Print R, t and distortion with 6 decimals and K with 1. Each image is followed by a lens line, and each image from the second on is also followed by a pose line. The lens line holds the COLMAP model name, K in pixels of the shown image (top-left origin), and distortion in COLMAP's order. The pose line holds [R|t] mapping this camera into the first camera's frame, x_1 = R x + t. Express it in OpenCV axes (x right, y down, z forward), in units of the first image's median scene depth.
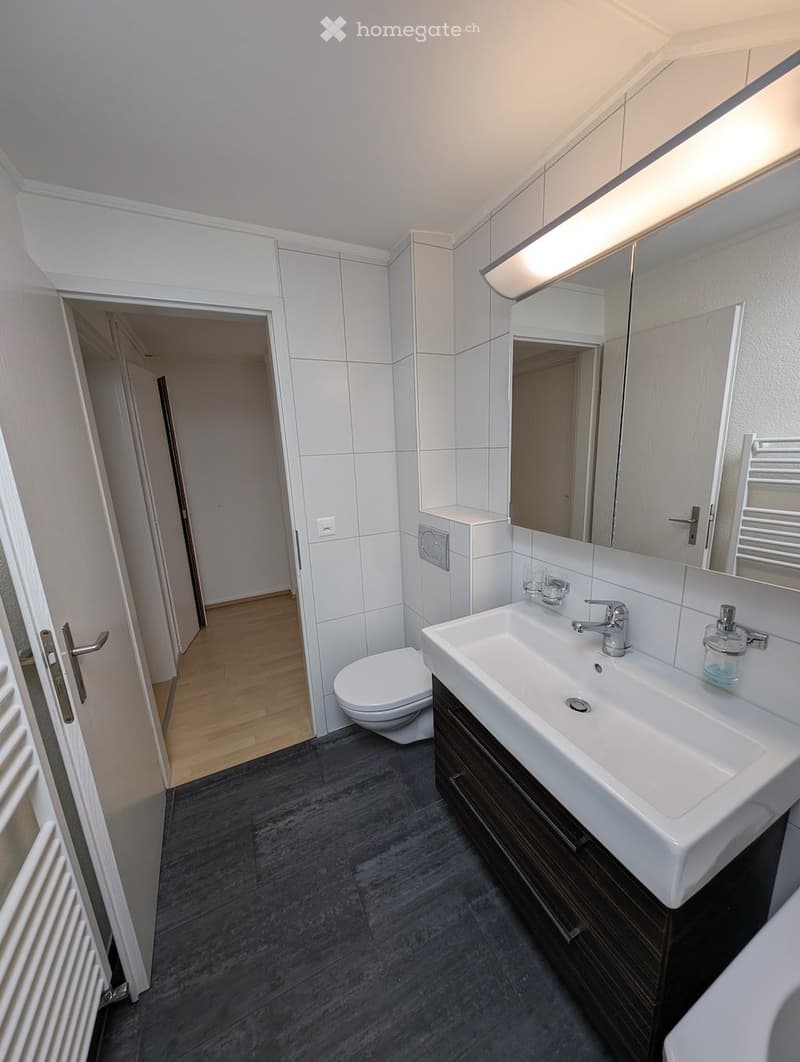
lens RADIAL K [[378.9, 0, 403.1], [0, 378.9, 532.3], [0, 0, 1]] dist [-0.002322, 0.000067]
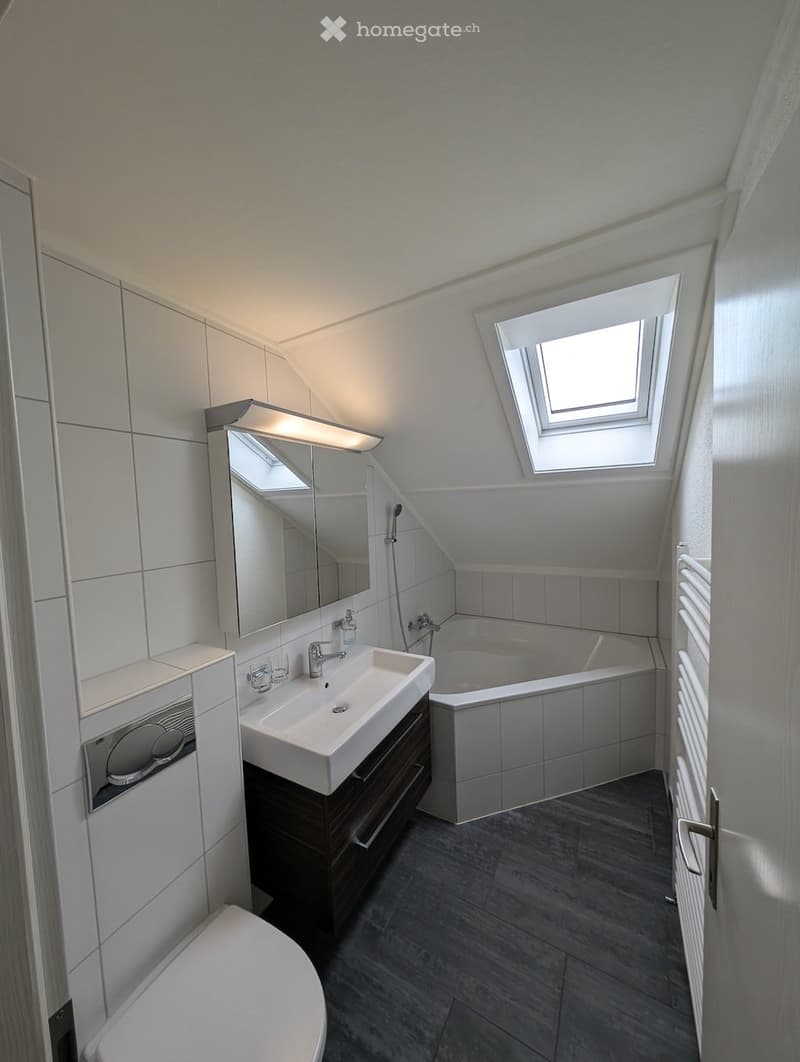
lens RADIAL K [[378.9, 0, 401.7], [0, 378.9, 531.0], [0, 0, 1]] dist [-0.002322, 0.000067]
pose [[-0.581441, 0.009761, 0.813530, -0.797227], [0.234030, 0.959673, 0.155750, -0.360015], [-0.779202, 0.280950, -0.560277, 1.221676]]
